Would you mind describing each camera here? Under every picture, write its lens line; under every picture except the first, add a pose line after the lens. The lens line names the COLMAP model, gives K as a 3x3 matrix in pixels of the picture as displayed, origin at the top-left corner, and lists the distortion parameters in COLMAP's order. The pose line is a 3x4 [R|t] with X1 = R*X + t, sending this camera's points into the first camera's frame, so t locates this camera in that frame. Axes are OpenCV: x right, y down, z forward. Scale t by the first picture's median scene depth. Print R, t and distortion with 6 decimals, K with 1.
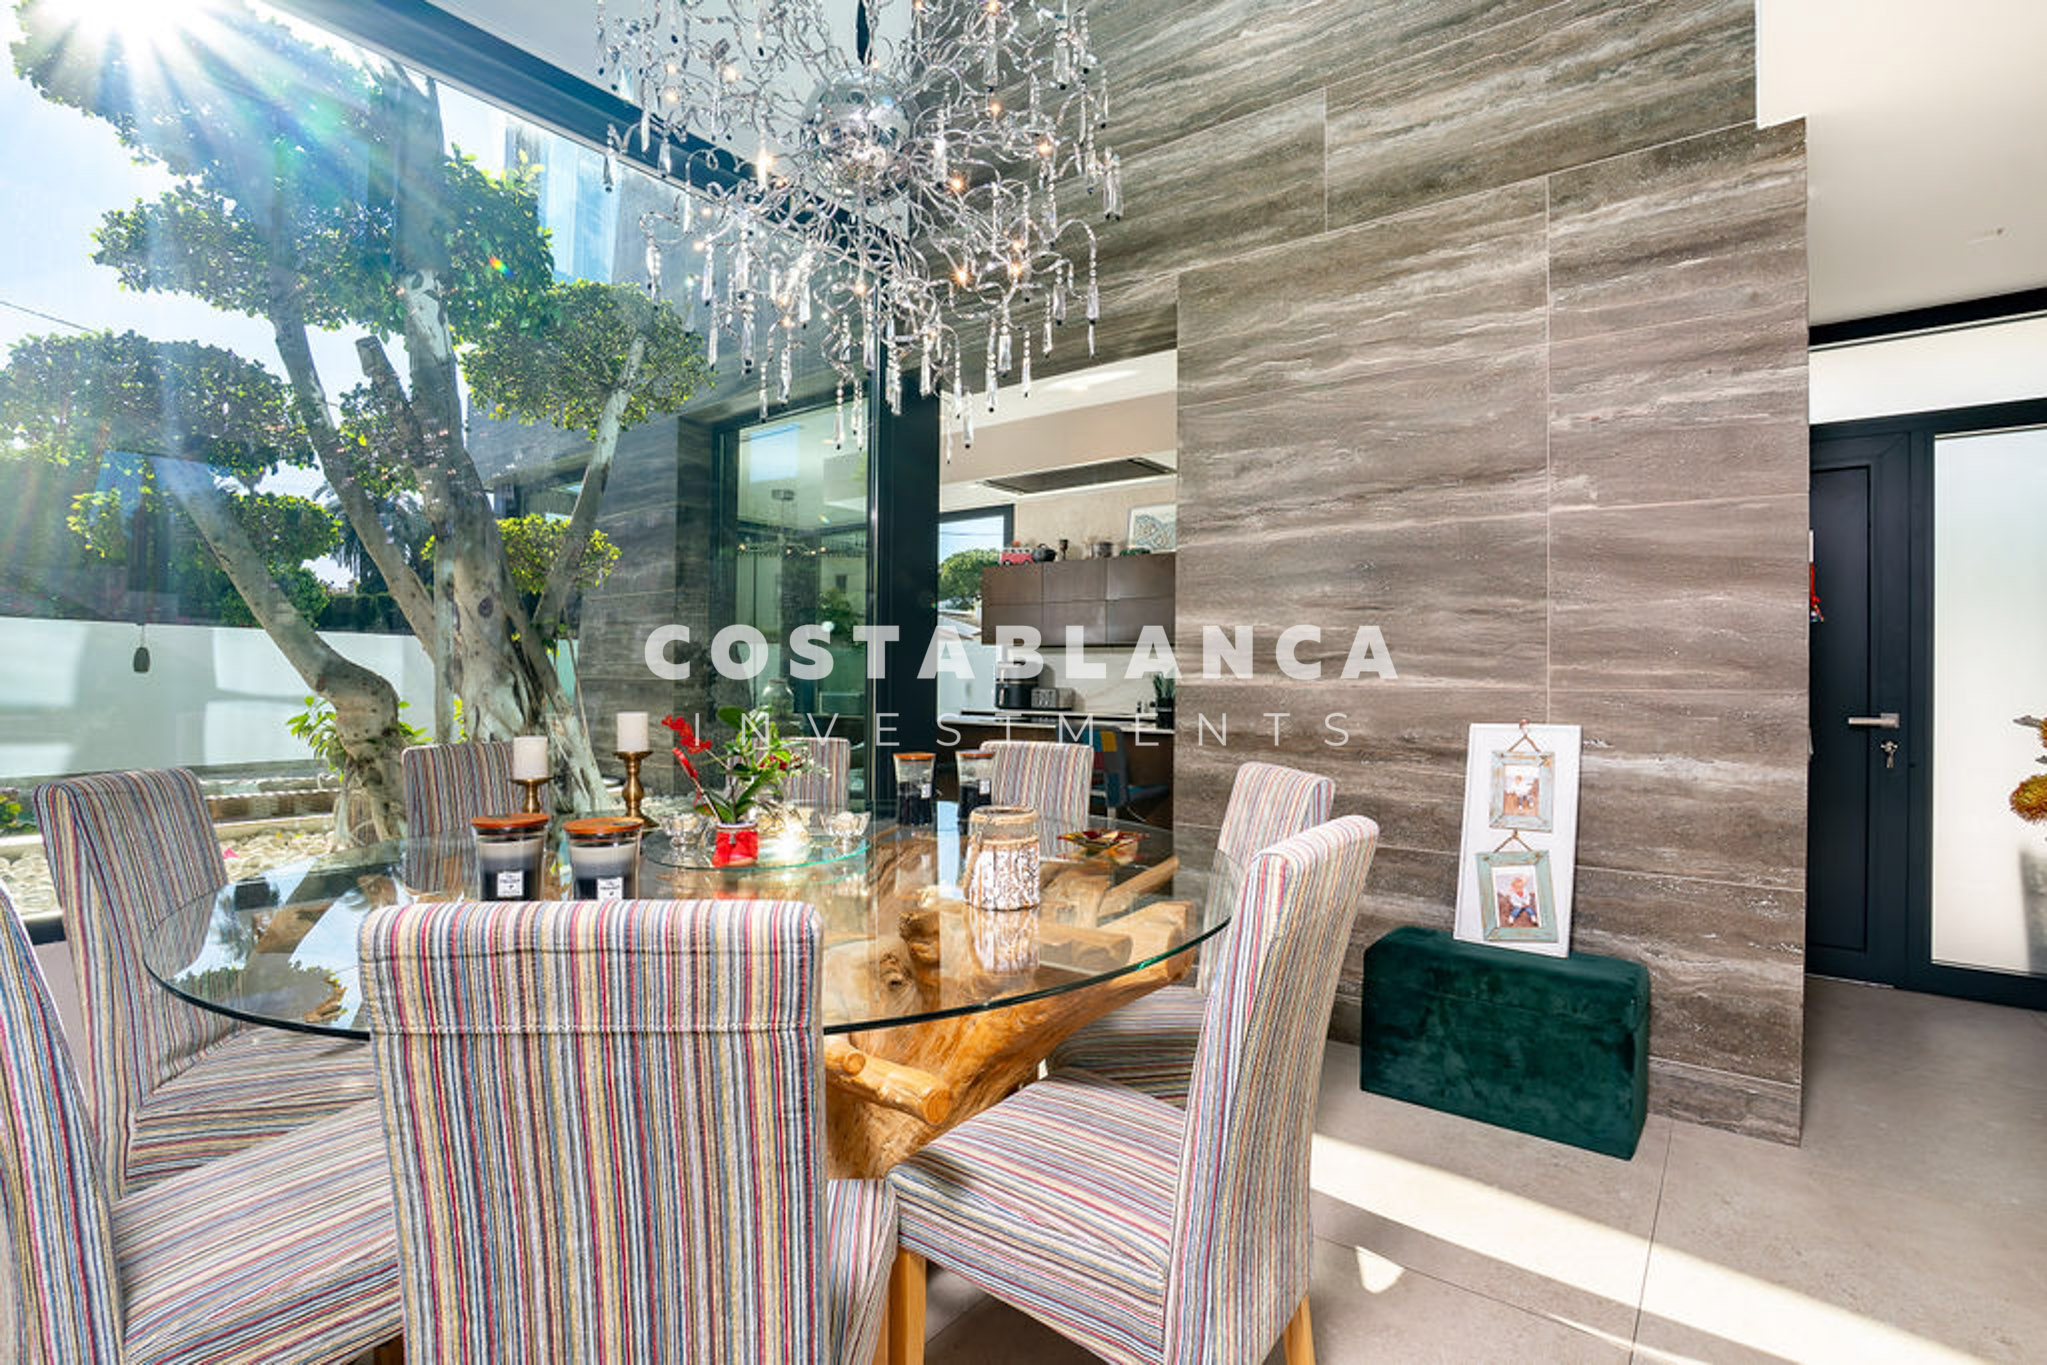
lens RADIAL K [[915.5, 0, 1026.4], [0, 915.5, 677.1], [0, 0, 1]] dist [-0.051270, 0.016127]
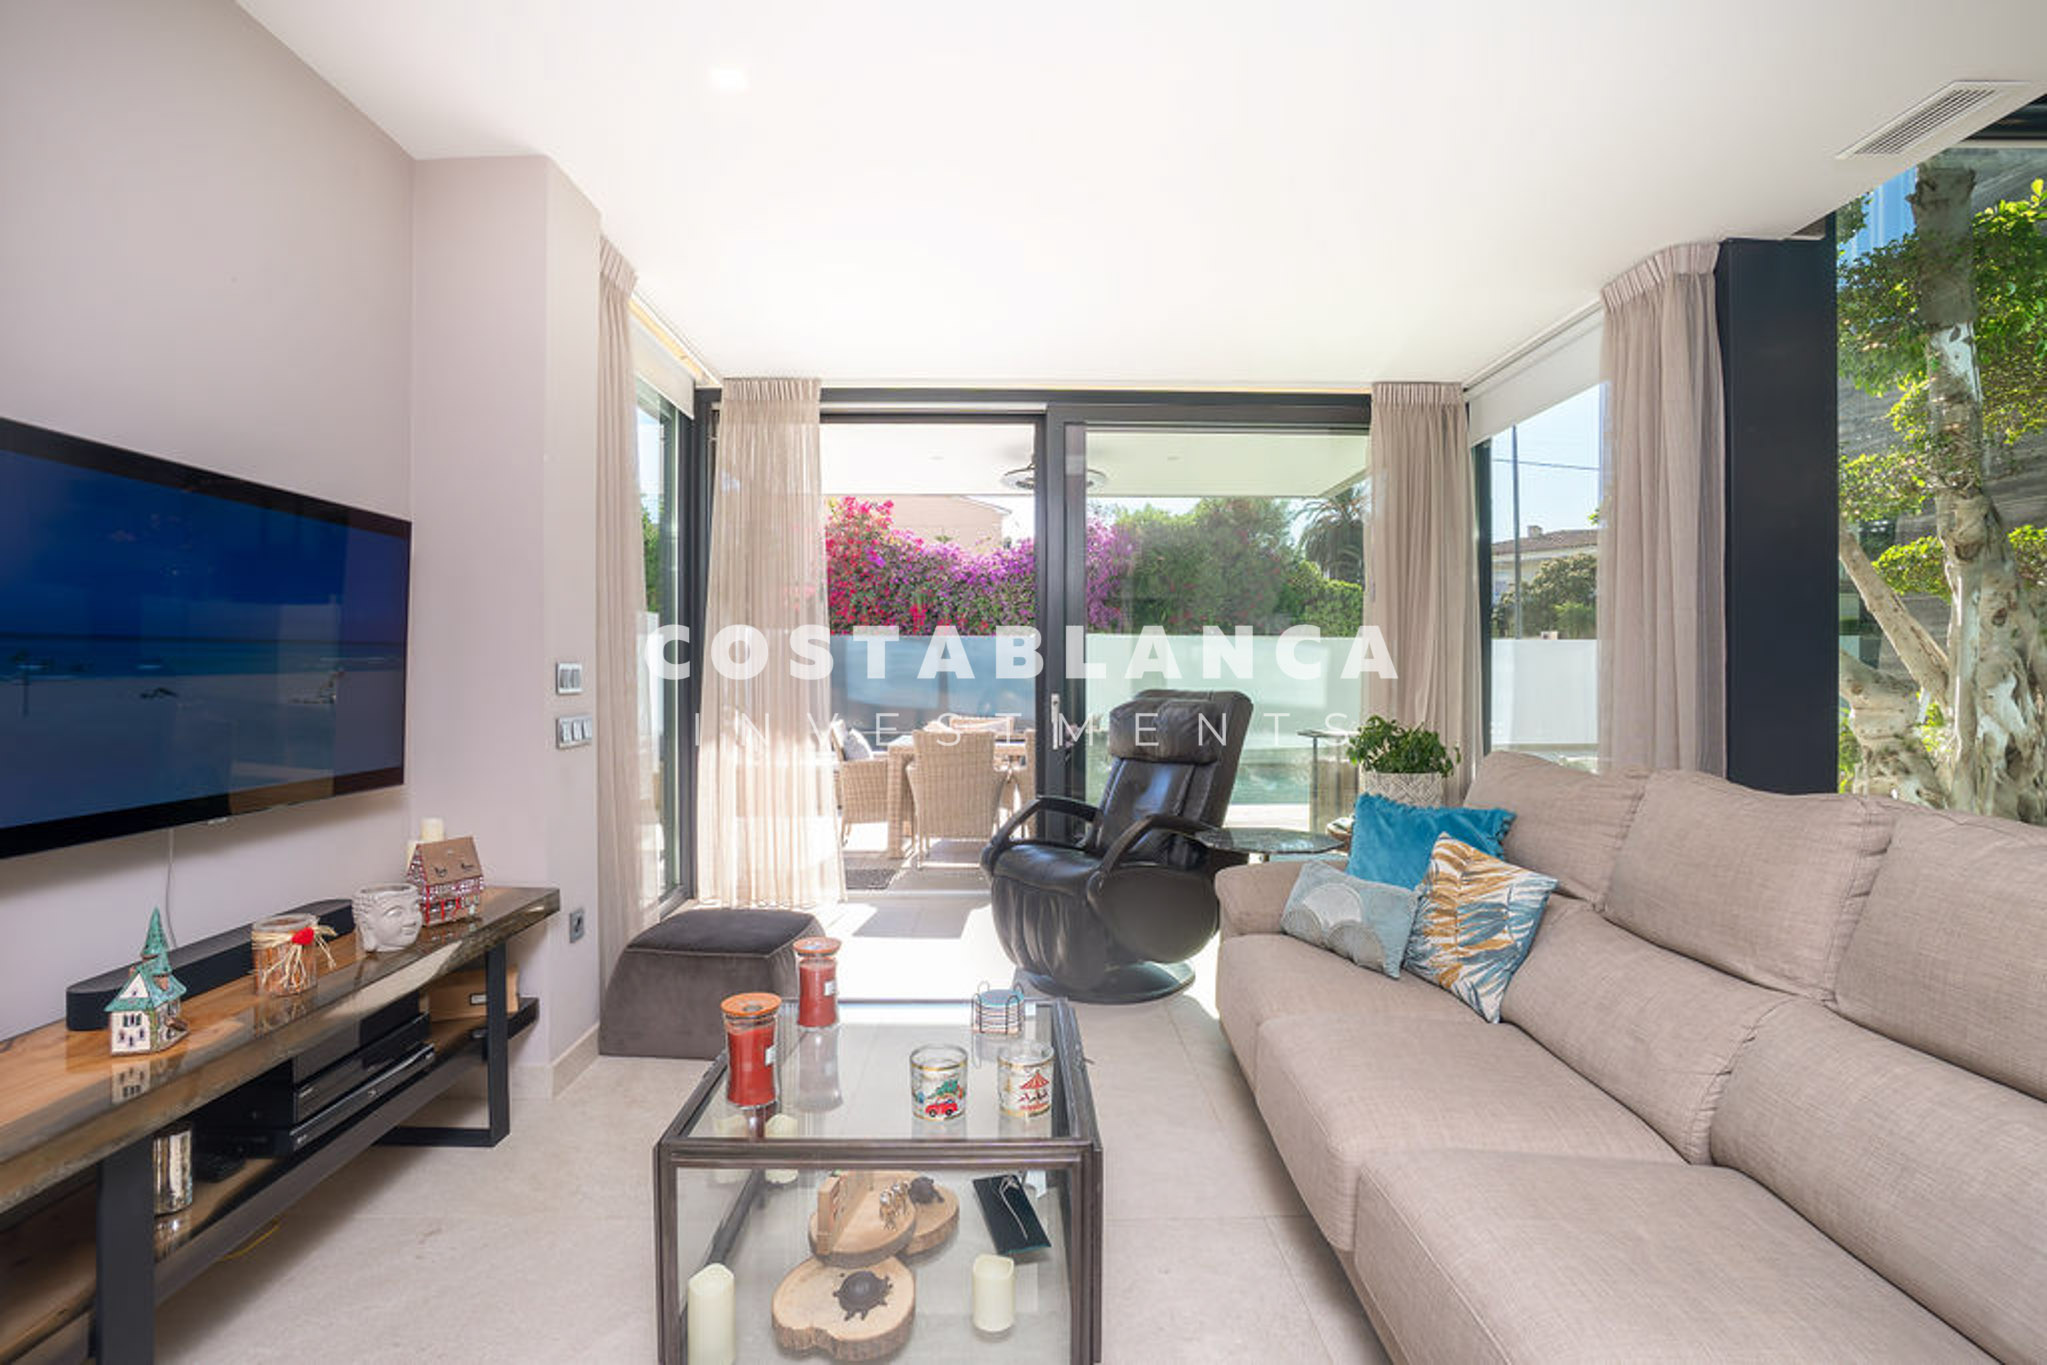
lens RADIAL K [[954.2, 0, 1011.0], [0, 954.2, 676.4], [0, 0, 1]] dist [-0.055192, 0.019219]
pose [[0.646463, -0.001257, -0.762945, -0.680574], [-0.003047, 0.999986, -0.004229, 0.002979], [0.762940, 0.005059, 0.646450, -0.805811]]
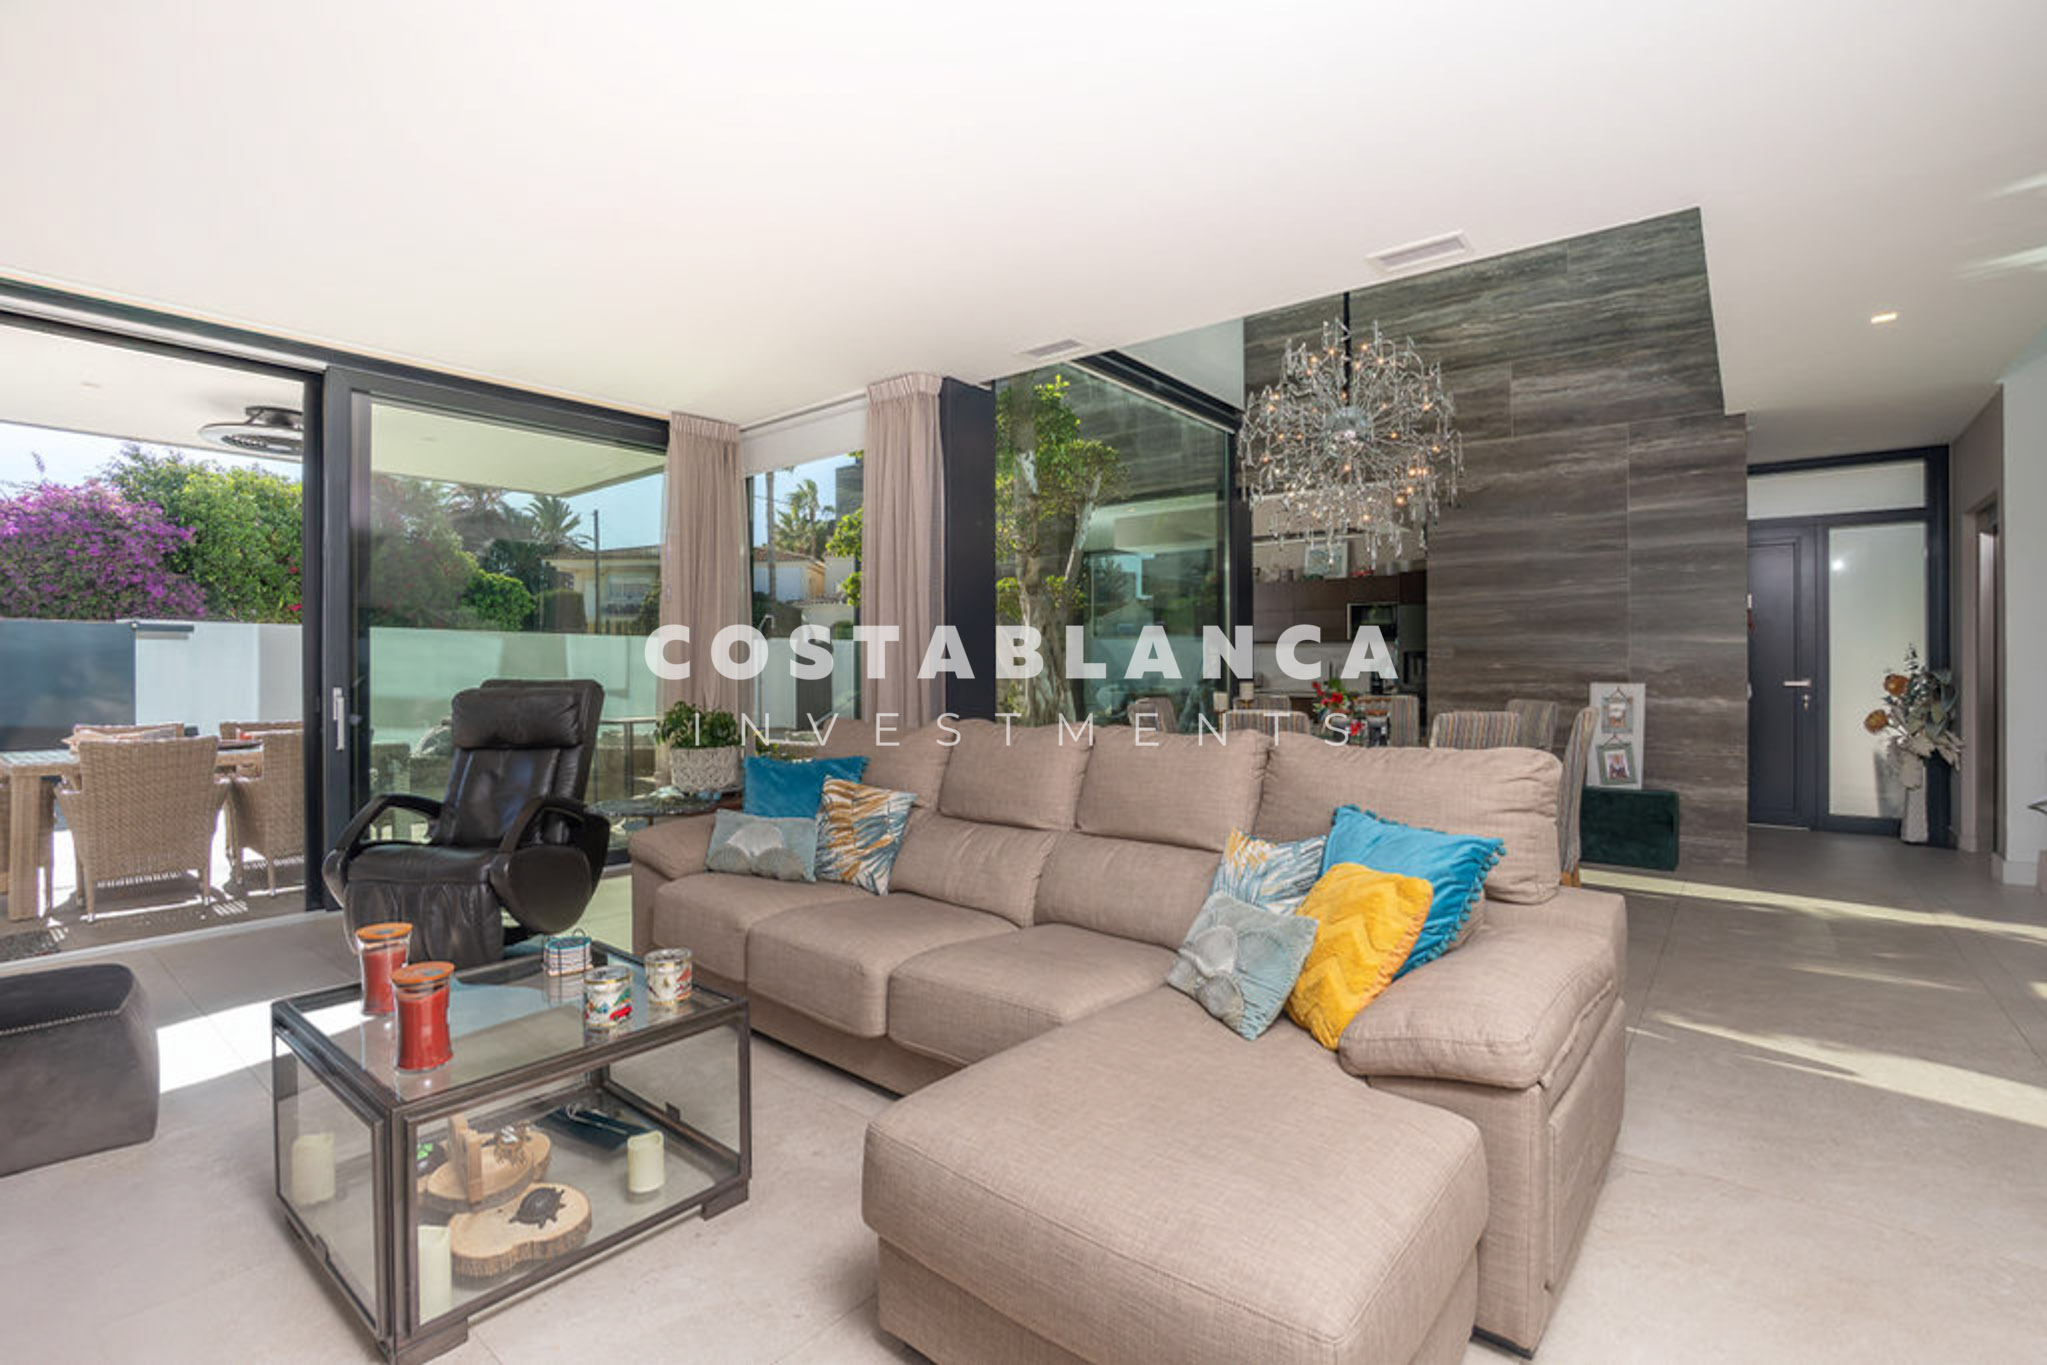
lens RADIAL K [[954.2, 0, 1011.0], [0, 954.2, 676.4], [0, 0, 1]] dist [-0.055192, 0.019219]
pose [[0.999953, -0.009404, 0.002219, -0.869024], [0.009403, 0.999956, 0.000539, 0.018706], [-0.002224, -0.000518, 0.999997, -1.179898]]
